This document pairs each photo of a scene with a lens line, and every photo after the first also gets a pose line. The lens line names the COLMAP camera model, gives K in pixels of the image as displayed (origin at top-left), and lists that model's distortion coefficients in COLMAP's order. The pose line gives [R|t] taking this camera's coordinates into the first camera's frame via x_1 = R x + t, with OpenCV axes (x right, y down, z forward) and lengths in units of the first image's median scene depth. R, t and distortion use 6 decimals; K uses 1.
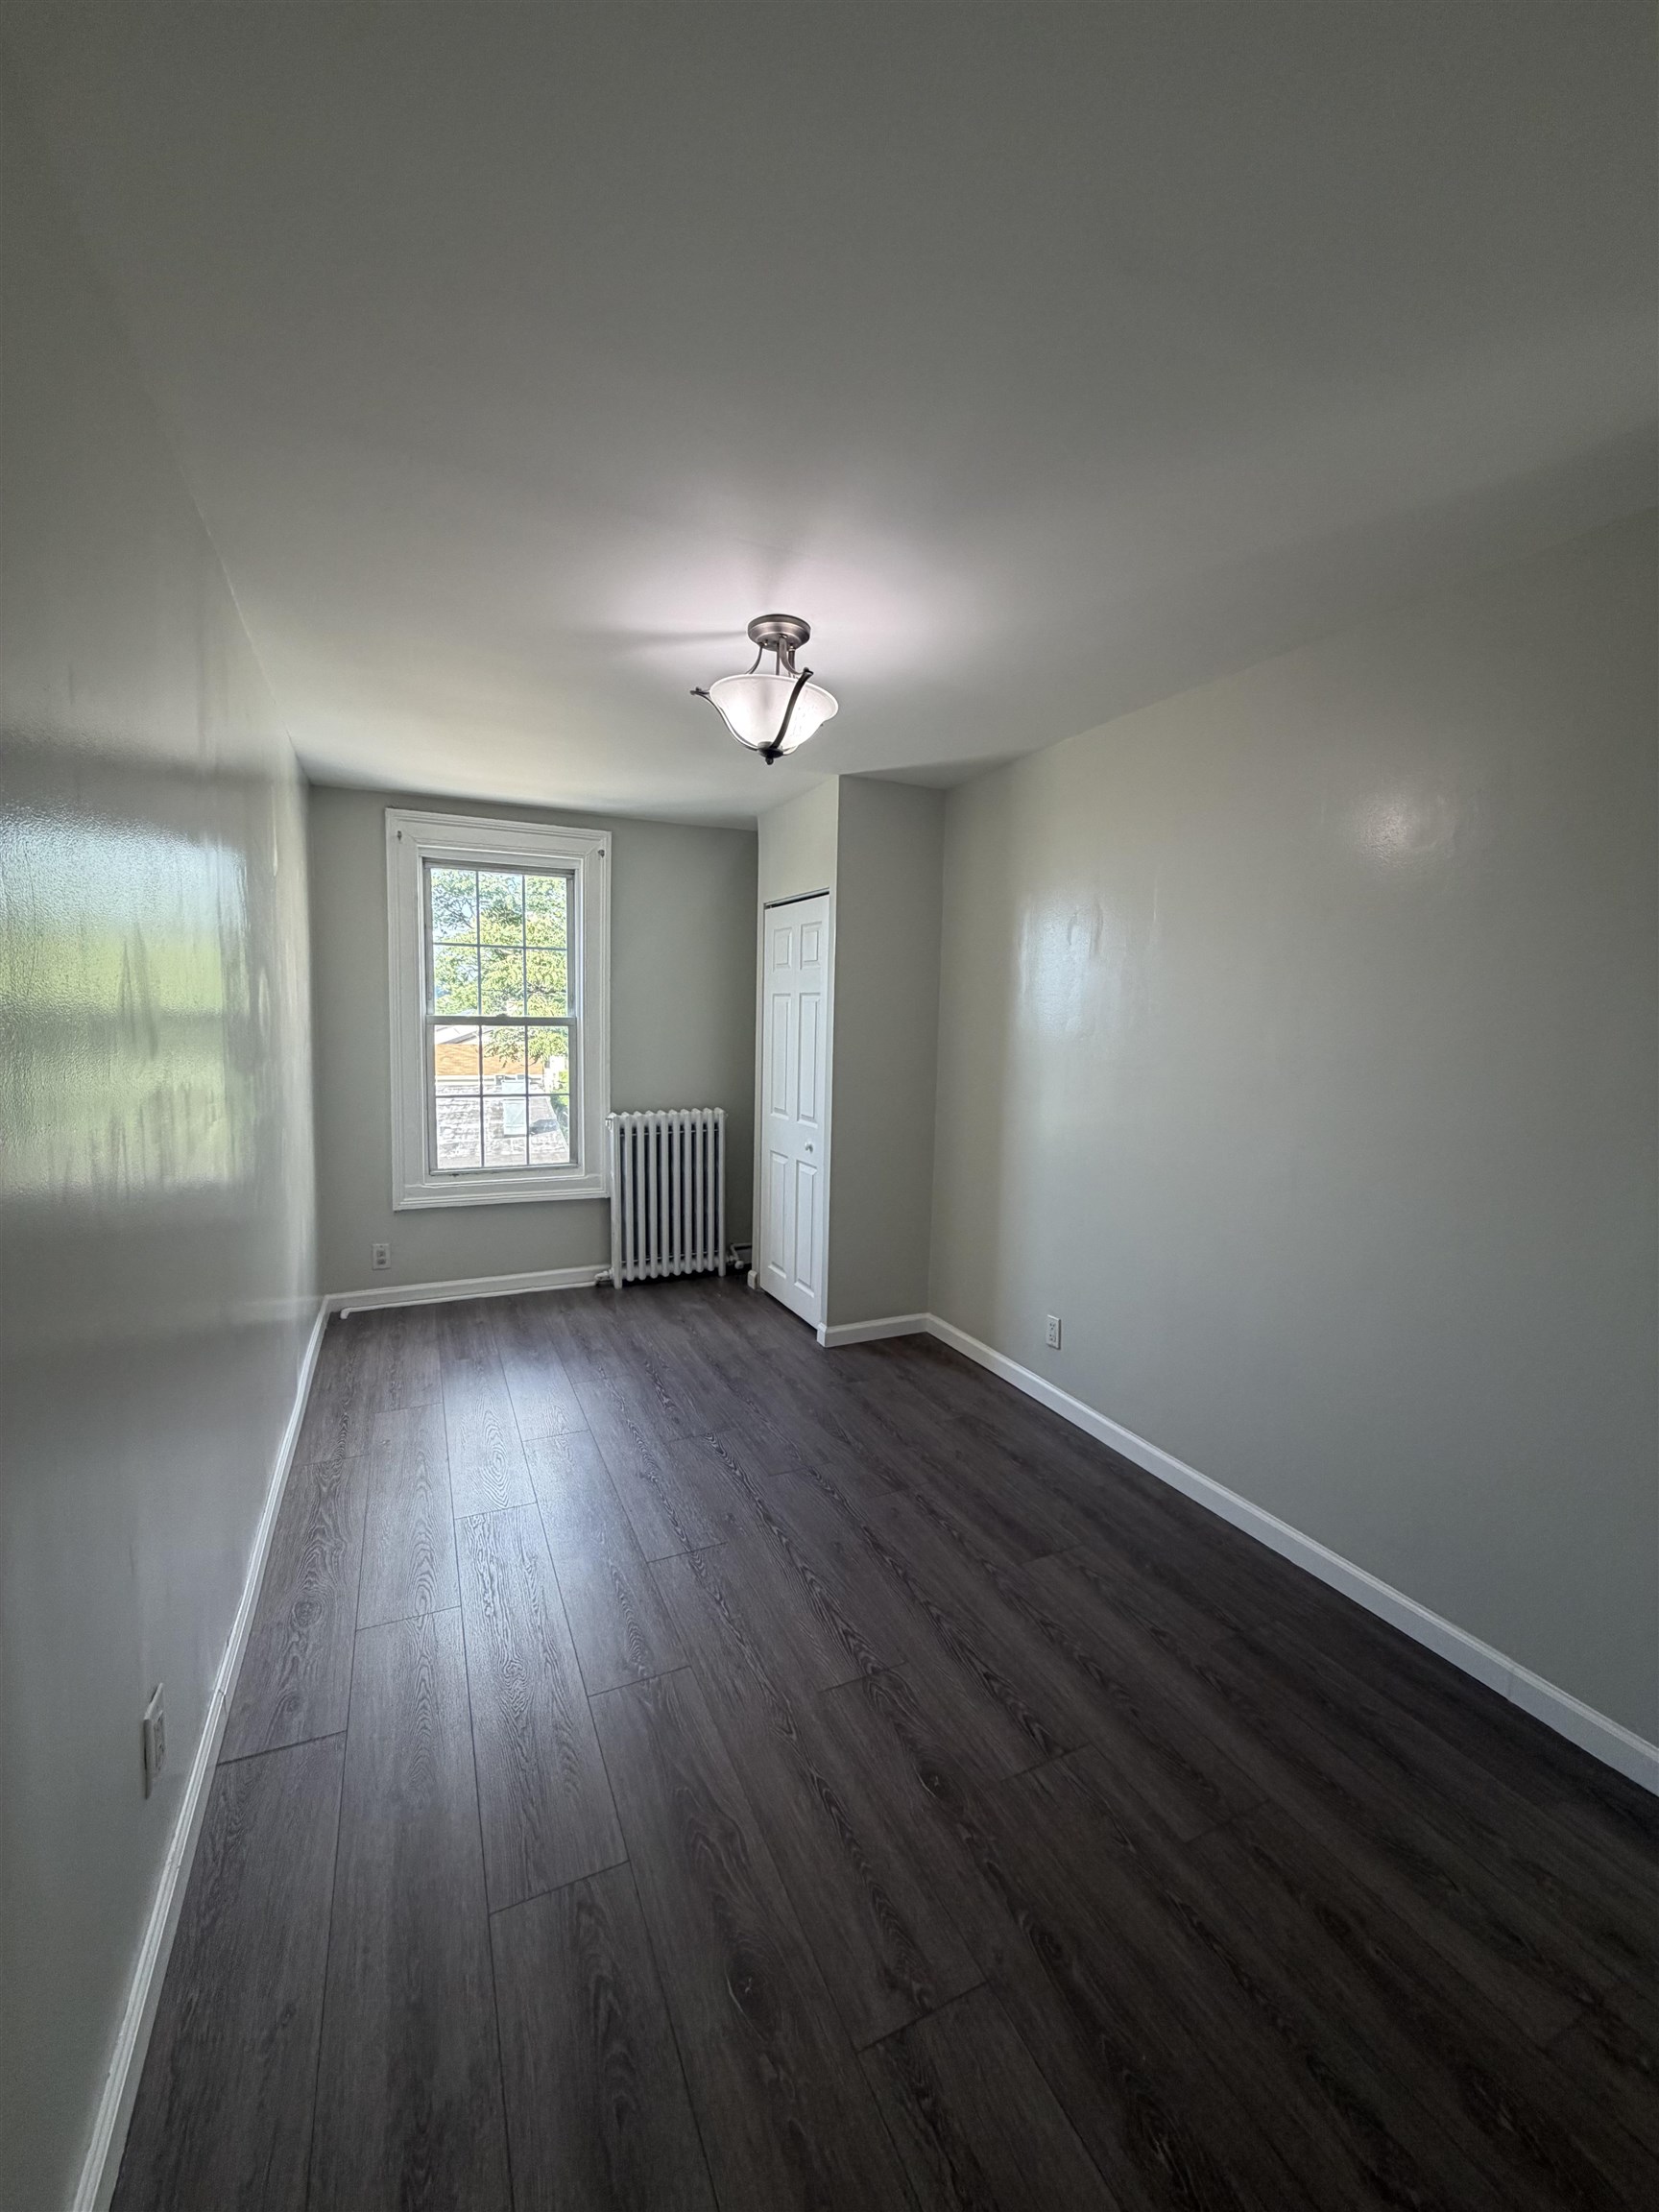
lens RADIAL K [[878.1, 0, 835.8], [0, 878.1, 1105.1], [0, 0, 1]] dist [-0.000281, 0.000202]
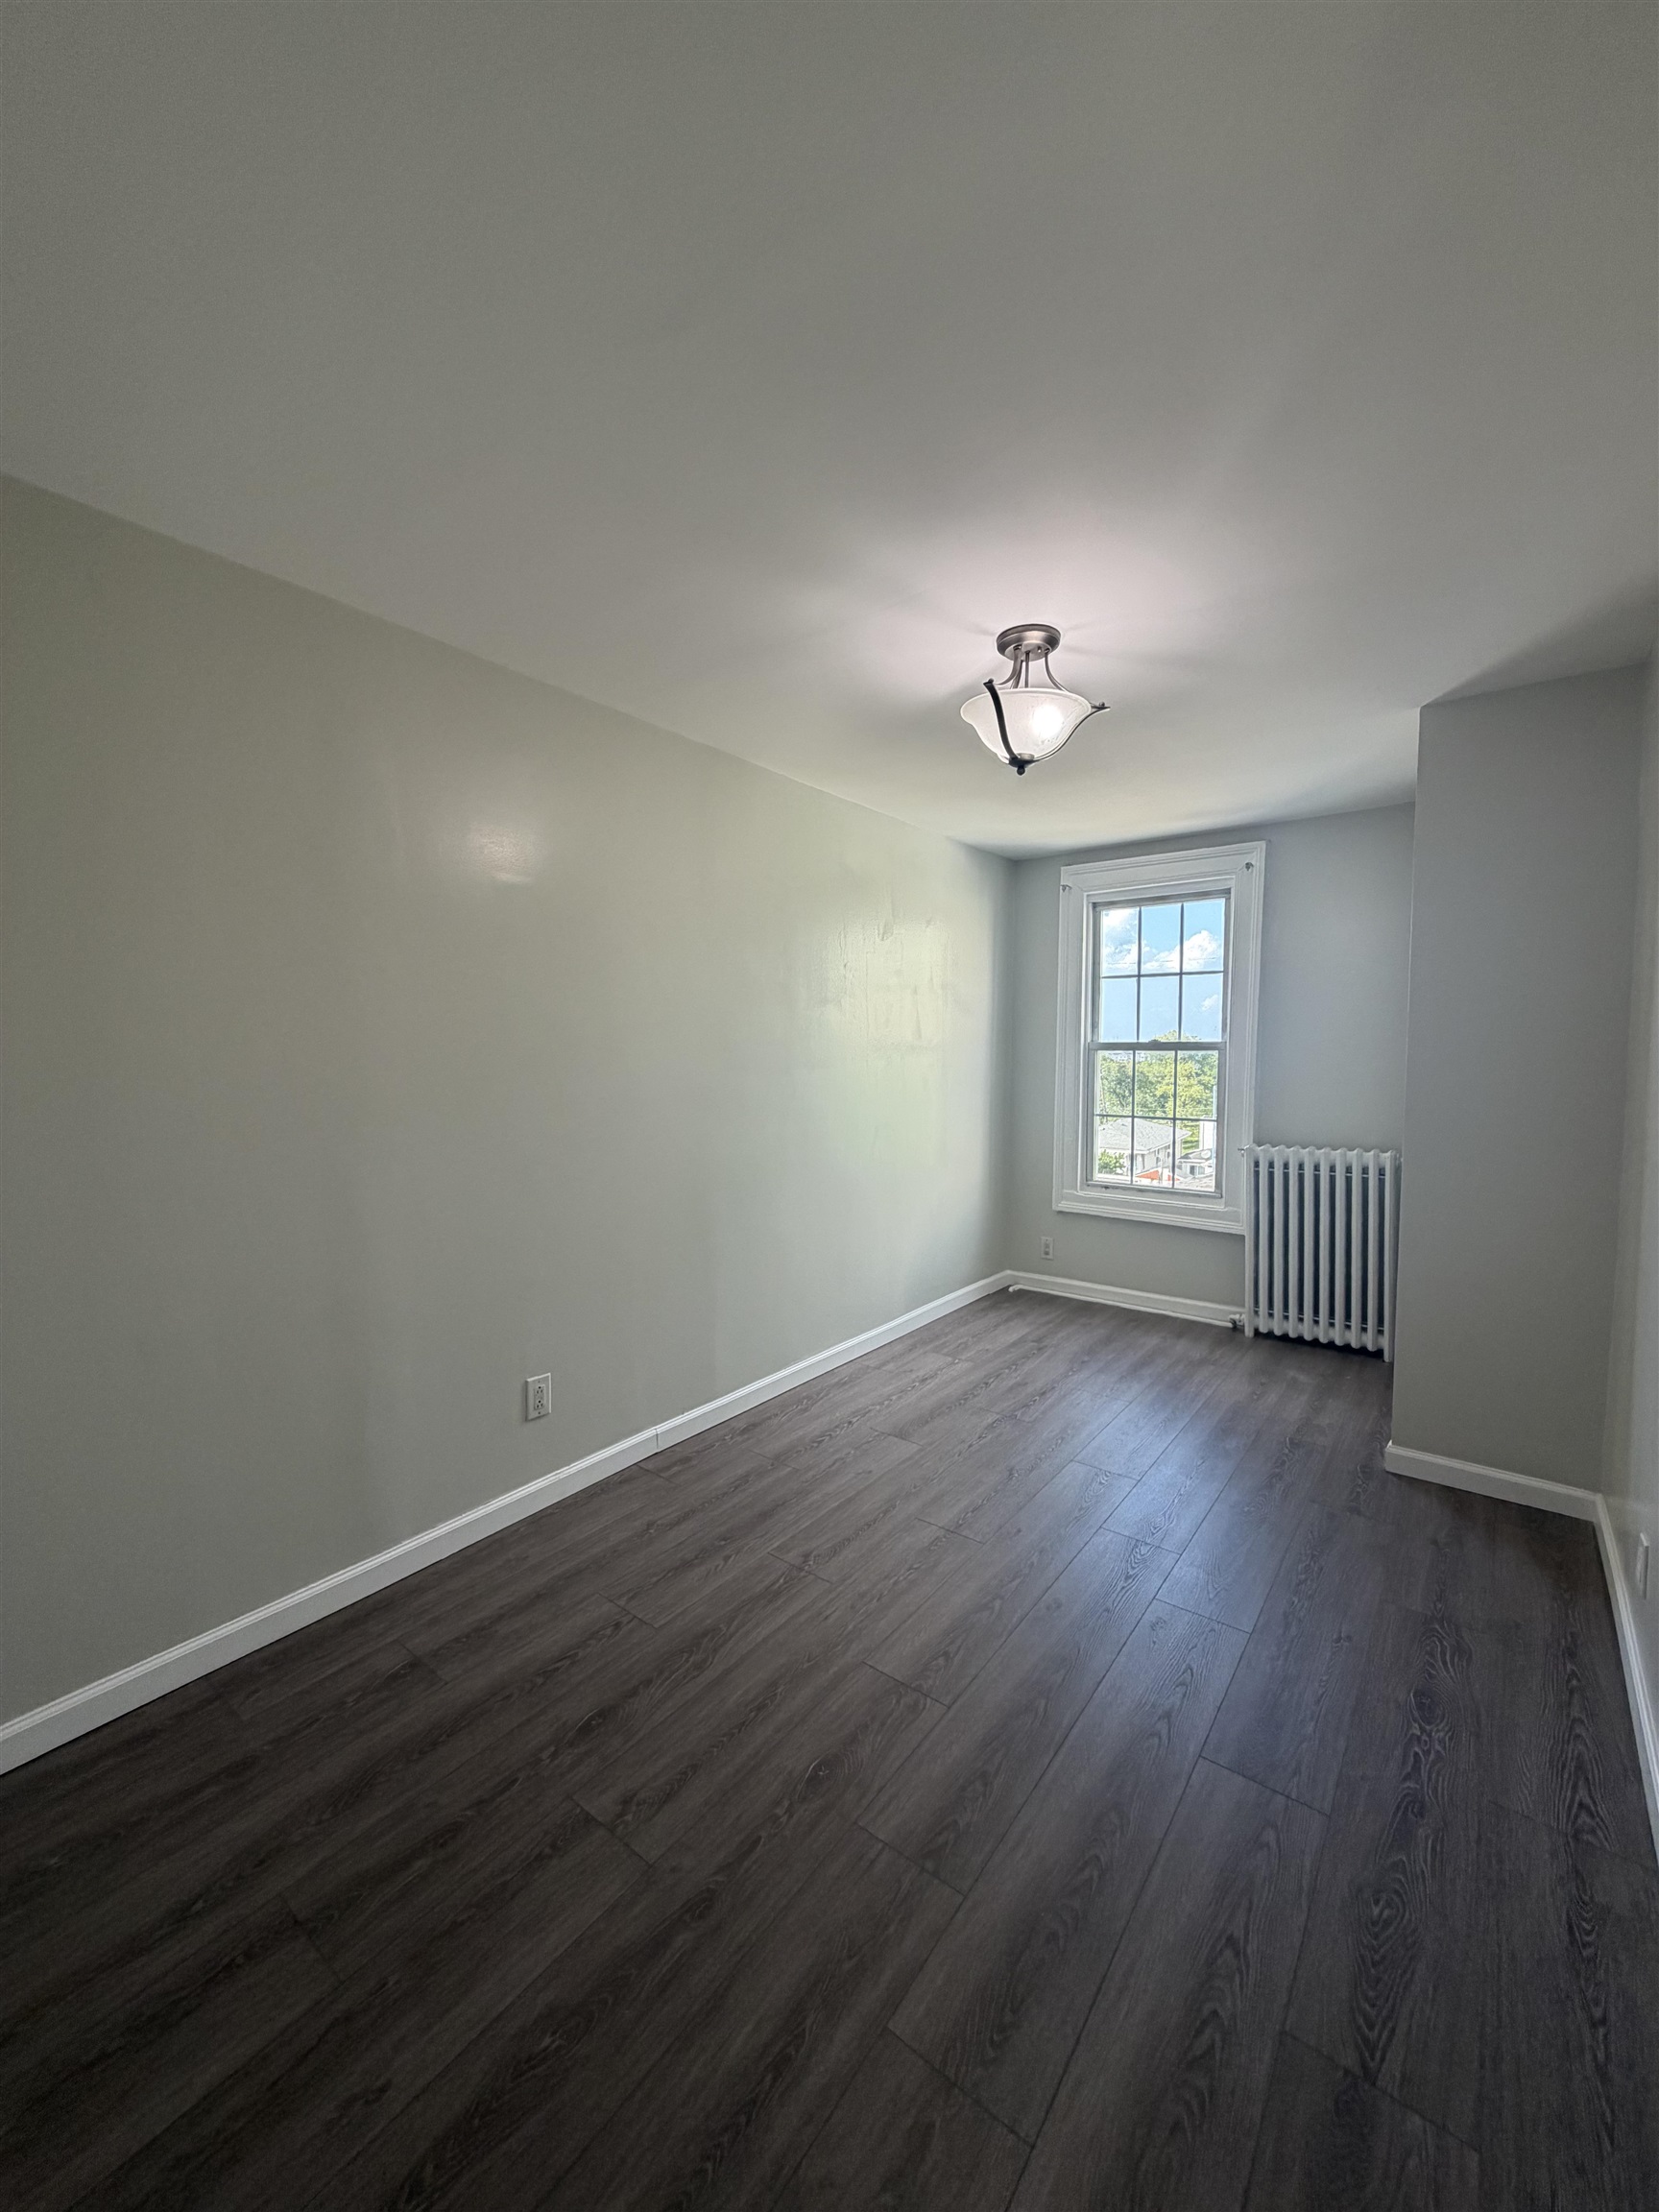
lens RADIAL K [[878.1, 0, 832.2], [0, 878.1, 1110.6], [0, 0, 1]] dist [-0.000281, 0.000202]
pose [[0.453789, 0.045629, -0.889940, 0.461959], [-0.082957, 0.996514, 0.008793, 0.003025], [0.887240, 0.069836, 0.455992, 0.235259]]
